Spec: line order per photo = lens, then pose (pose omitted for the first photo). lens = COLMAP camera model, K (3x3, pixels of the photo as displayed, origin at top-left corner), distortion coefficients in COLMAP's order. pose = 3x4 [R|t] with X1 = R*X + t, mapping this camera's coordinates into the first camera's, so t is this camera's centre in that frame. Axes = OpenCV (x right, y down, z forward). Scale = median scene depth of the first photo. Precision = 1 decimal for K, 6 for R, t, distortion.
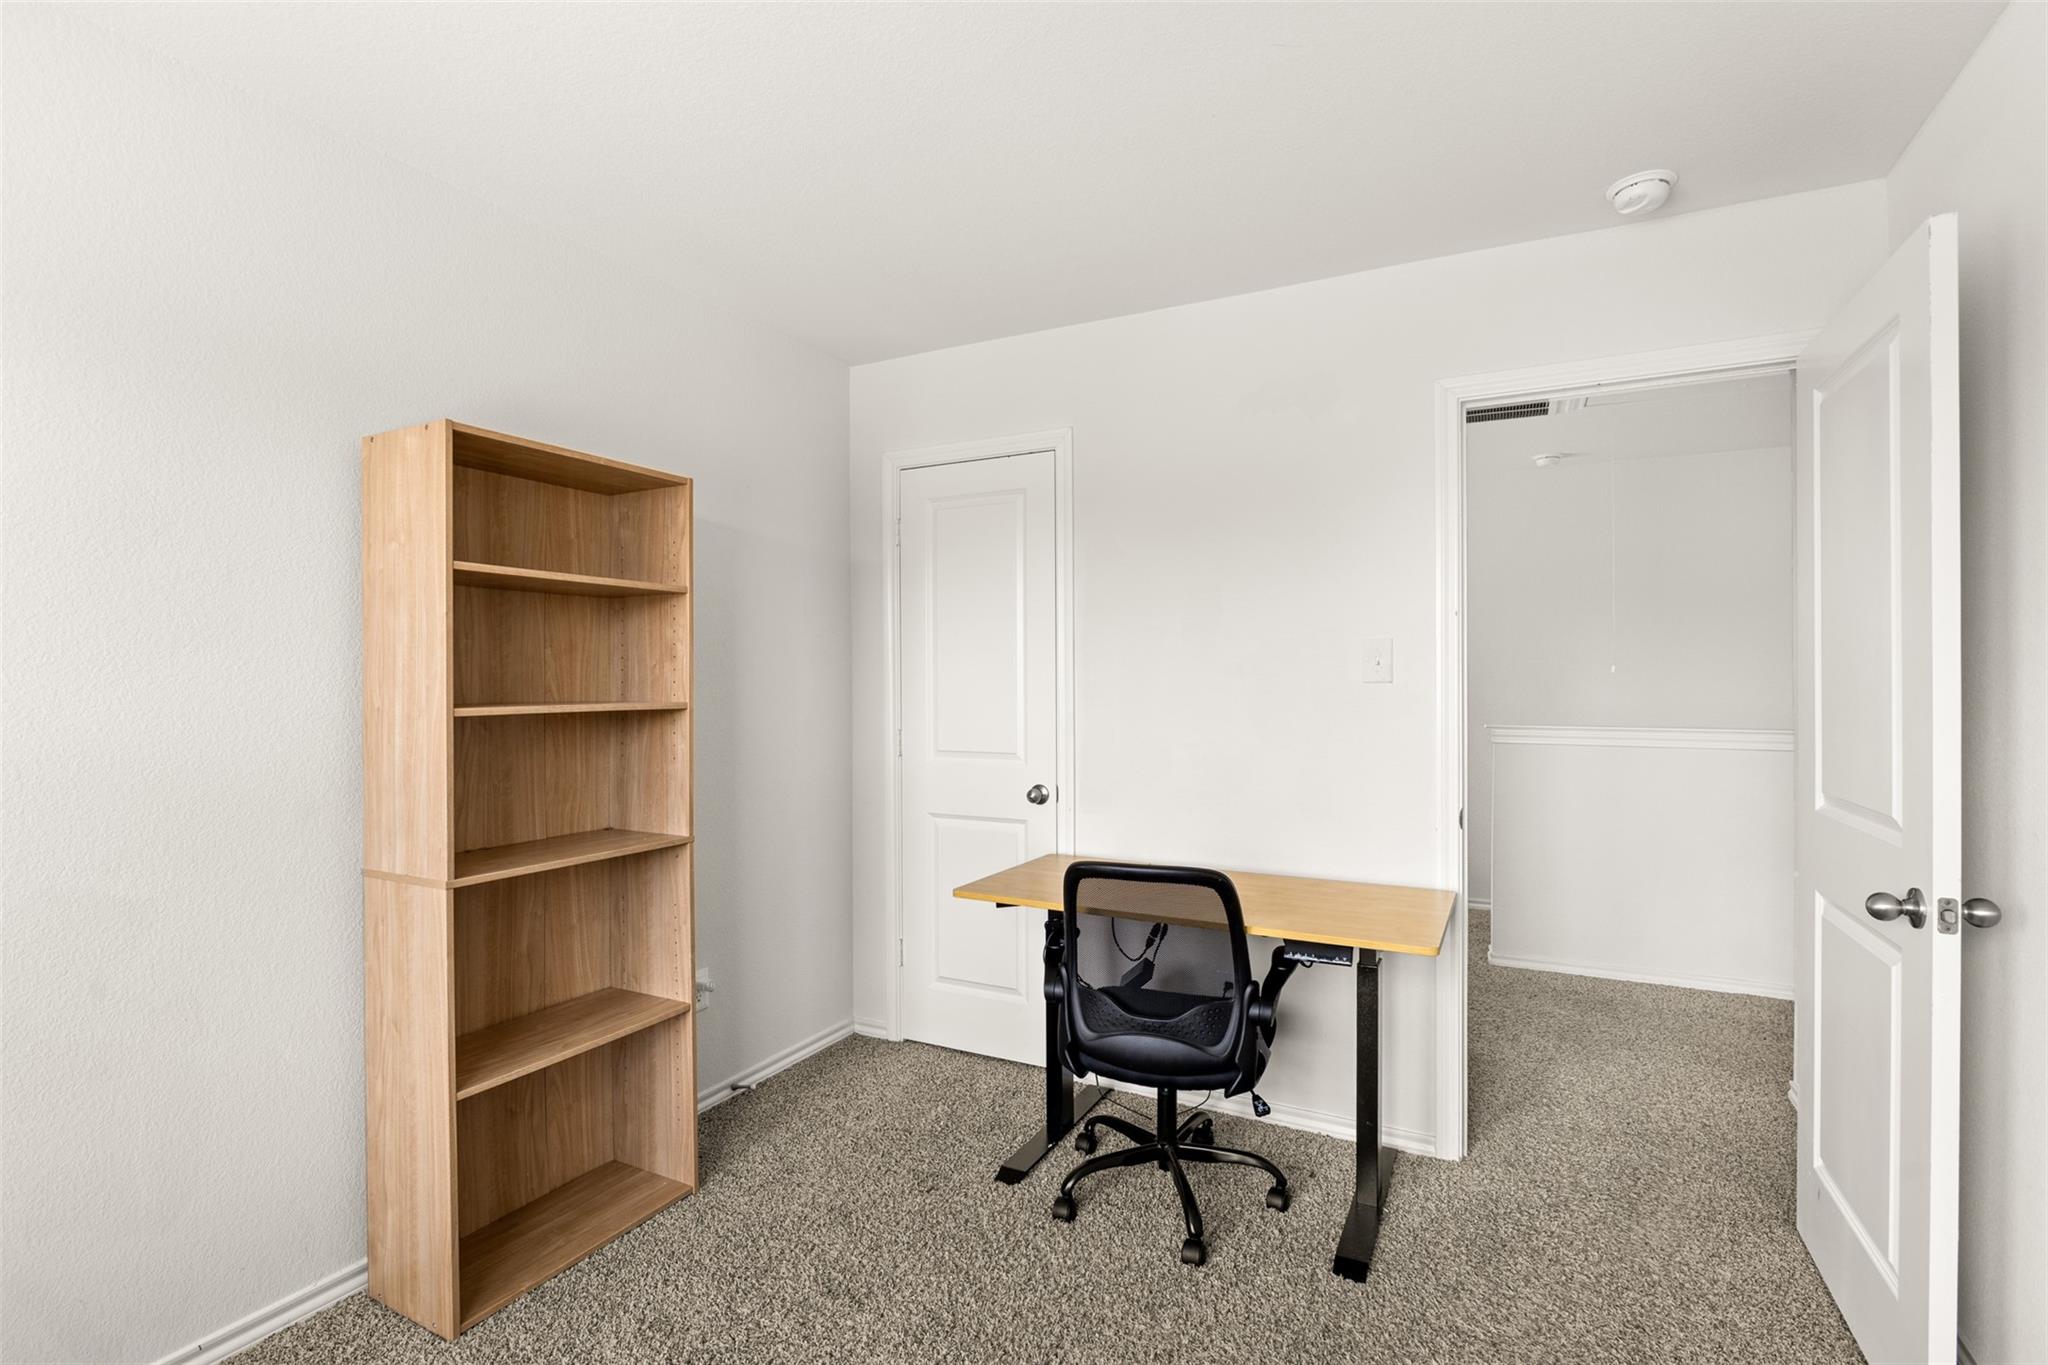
lens RADIAL K [[962.4, 0, 1024.0], [0, 962.4, 682.5], [0, 0, 1]] dist [0.001580, 0.000150]
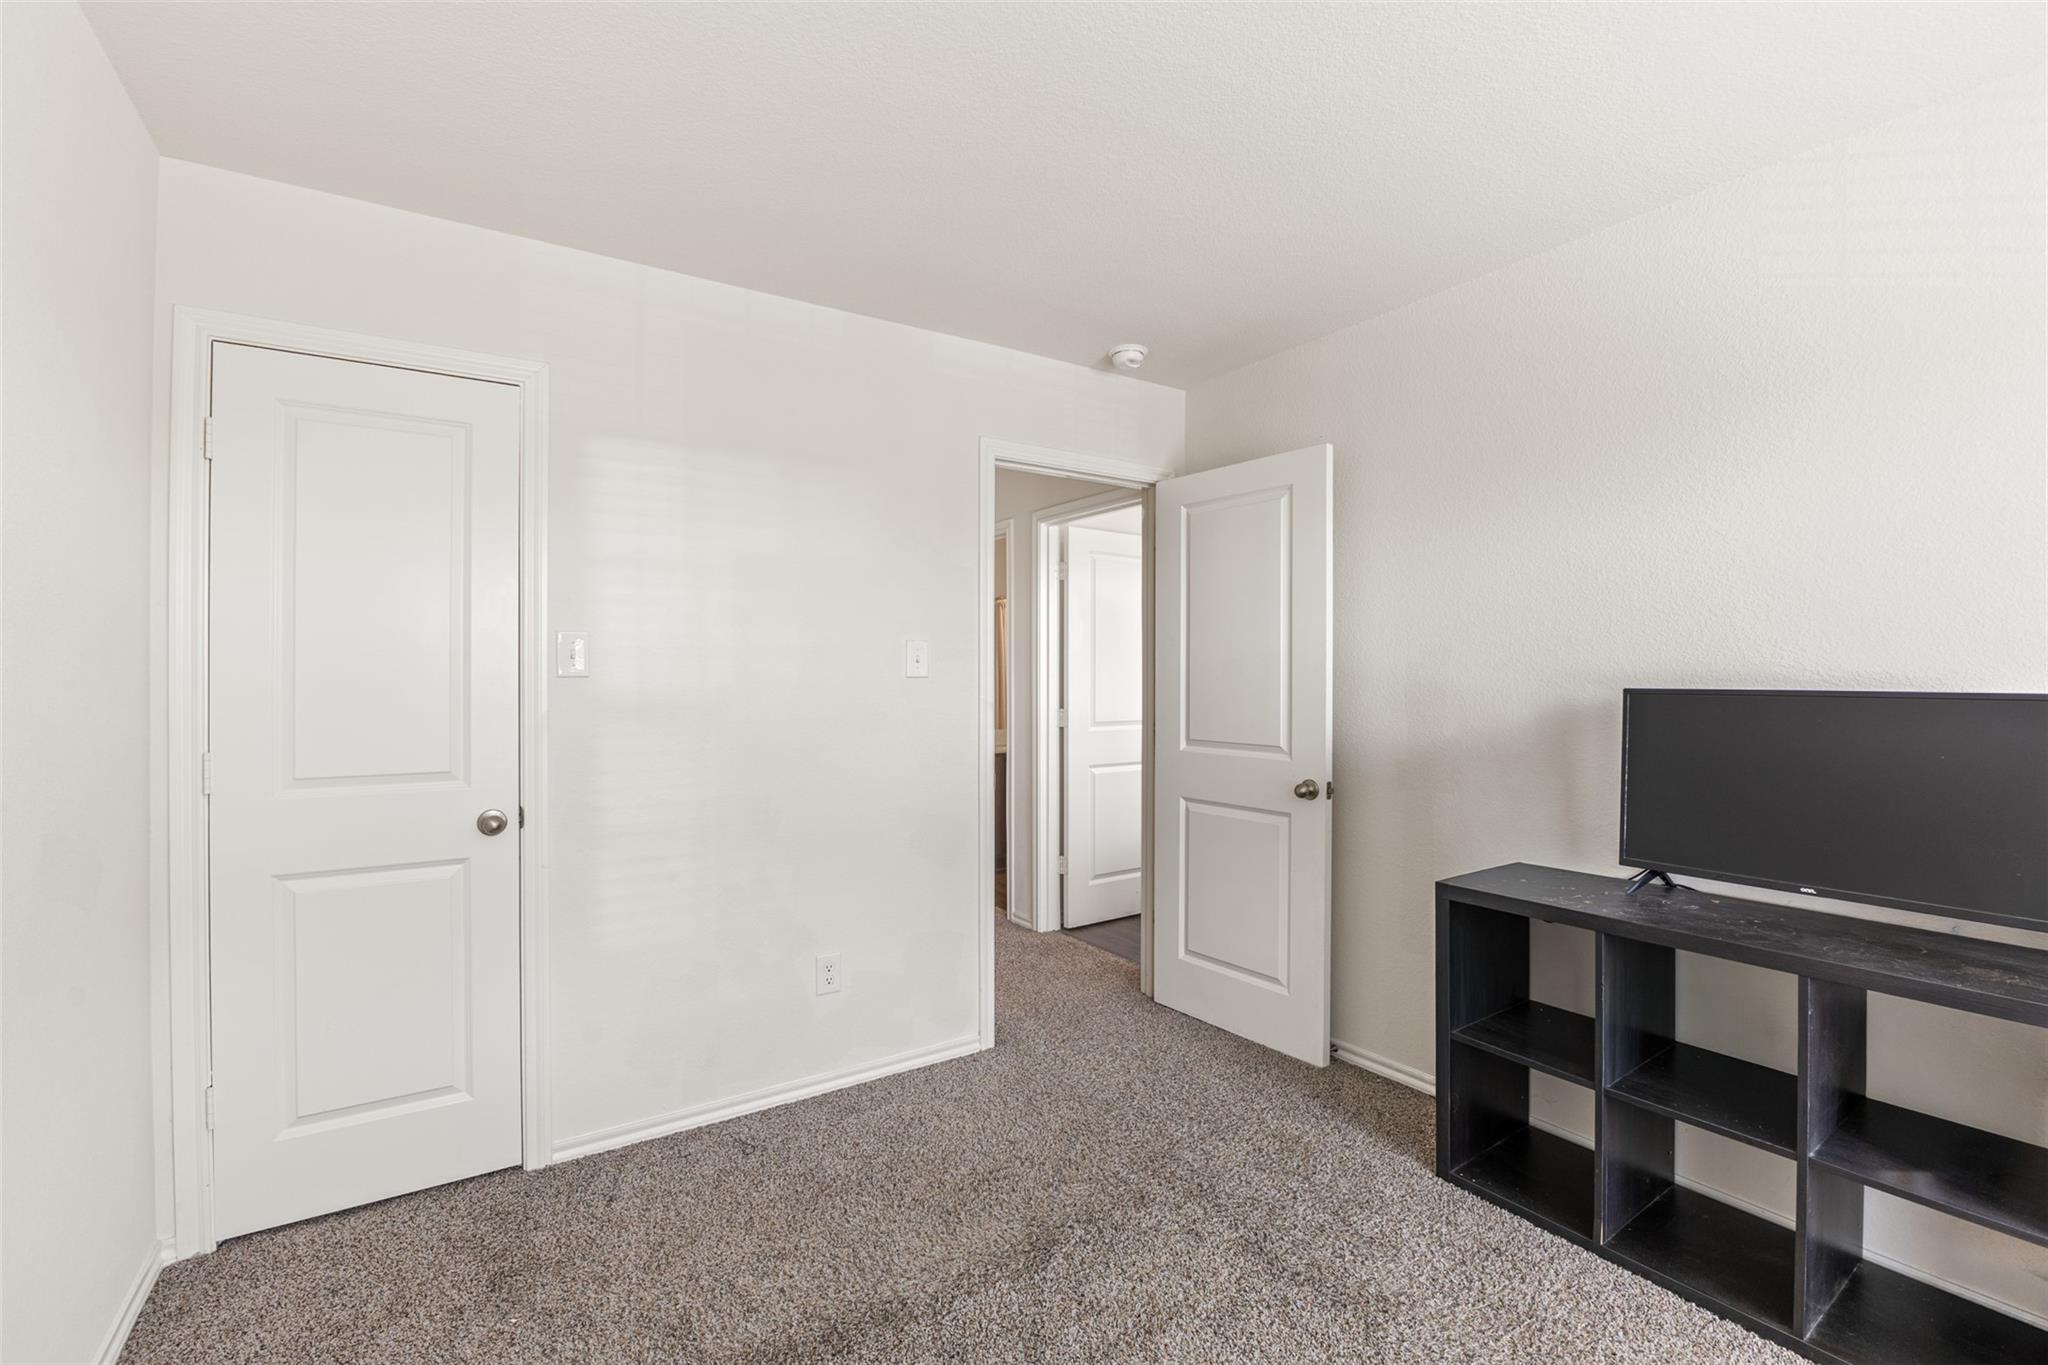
lens RADIAL K [[867.0, 0, 1023.8], [0, 867.0, 656.3], [0, 0, 1]] dist [-0.033759, 0.000019]
pose [[0.484609, 0.006672, 0.874706, -0.644542], [0.001367, 0.999964, -0.008384, -0.020186], [-0.874730, 0.005259, 0.484582, 0.489637]]
